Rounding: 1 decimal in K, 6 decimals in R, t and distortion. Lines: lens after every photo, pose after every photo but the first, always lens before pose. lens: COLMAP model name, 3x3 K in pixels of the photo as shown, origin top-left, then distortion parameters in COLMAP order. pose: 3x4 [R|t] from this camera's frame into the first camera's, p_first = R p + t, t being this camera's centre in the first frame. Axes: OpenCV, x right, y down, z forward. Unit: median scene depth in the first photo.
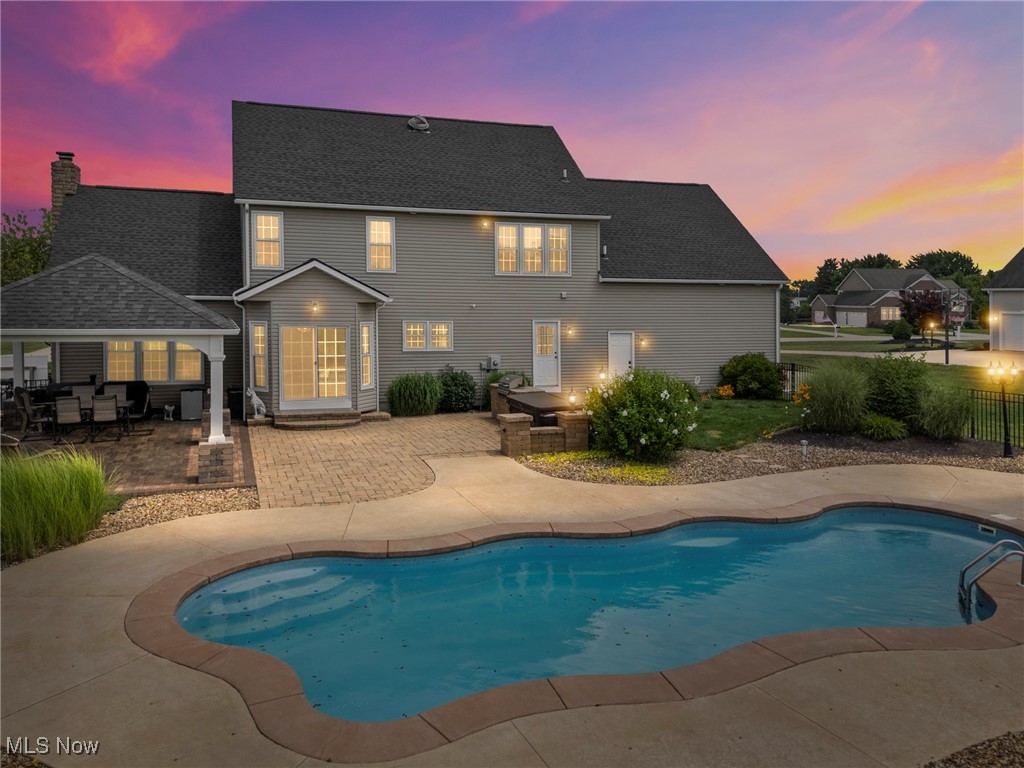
lens RADIAL K [[791.8, 0, 461.4], [0, 791.8, 298.7], [0, 0, 1]] dist [0.028944, -0.004572]
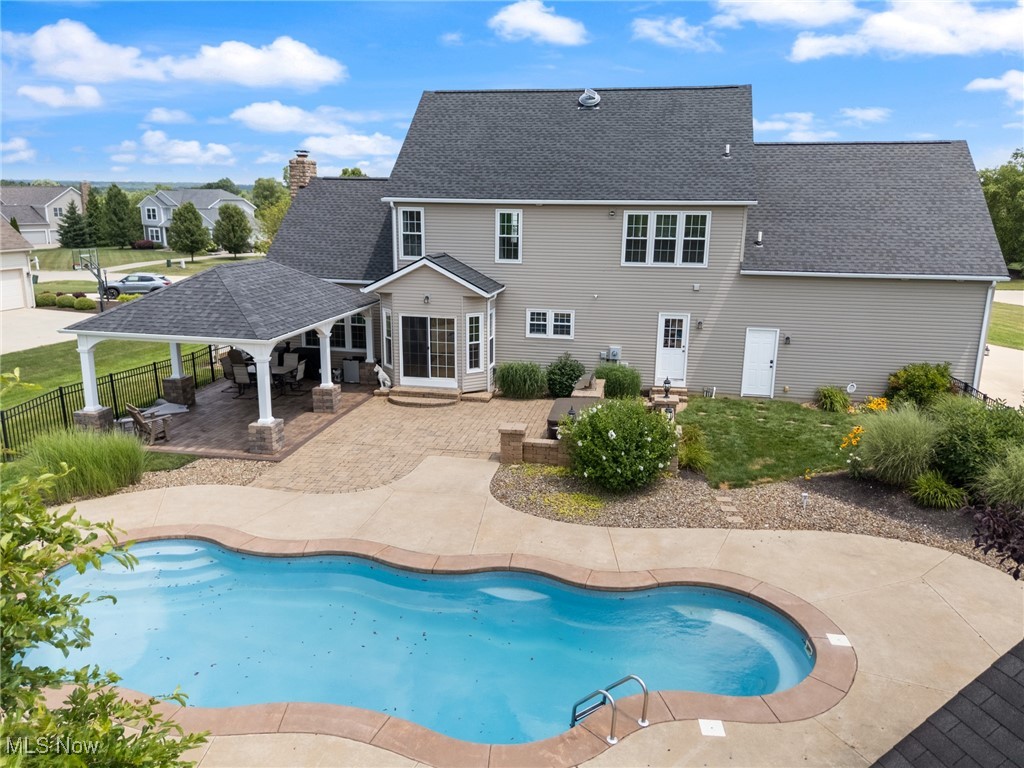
lens RADIAL K [[758.2, 0, 512.0], [0, 758.2, 384.0], [0, 0, 1]] dist [0.040717, -0.001016]
pose [[0.873775, 0.112206, -0.473210, 0.433642], [0.000444, 0.972836, 0.231496, -0.118612], [0.486330, -0.202485, 0.849990, 0.098181]]
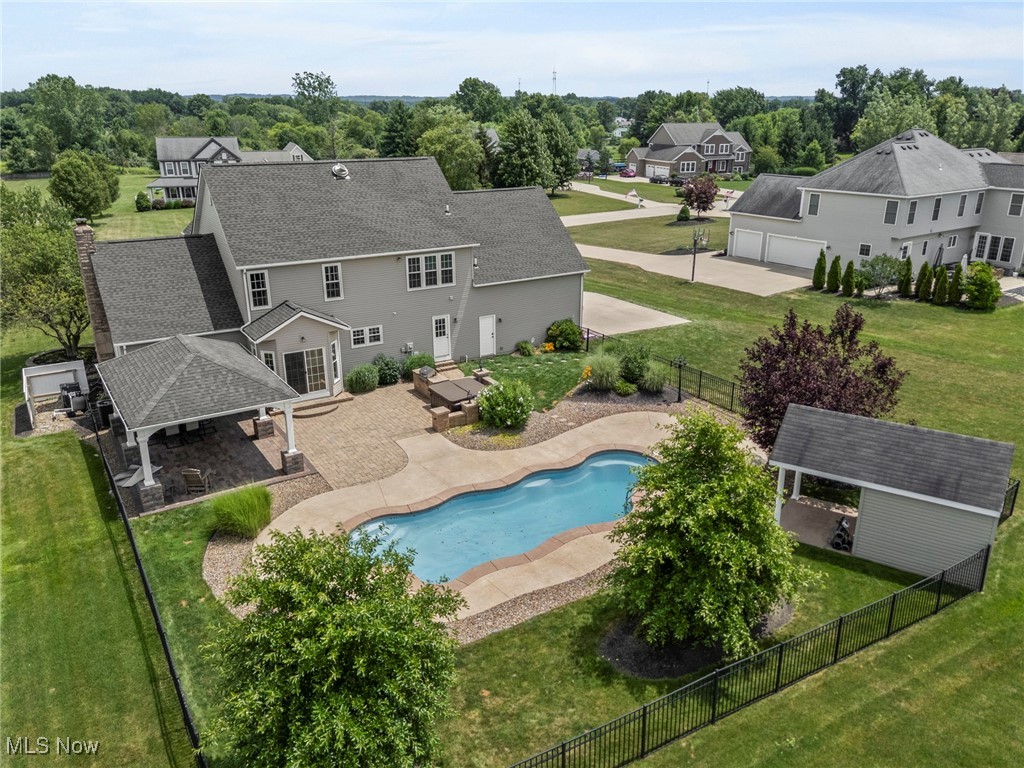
lens RADIAL K [[813.7, 0, 512.0], [0, 813.7, 384.0], [0, 0, 1]] dist [0.045683, -0.001082]
pose [[0.964086, -0.091970, 0.249157, -0.190026], [0.000864, 0.939210, 0.343343, -0.445576], [-0.265588, -0.330797, 0.905559, -0.596862]]
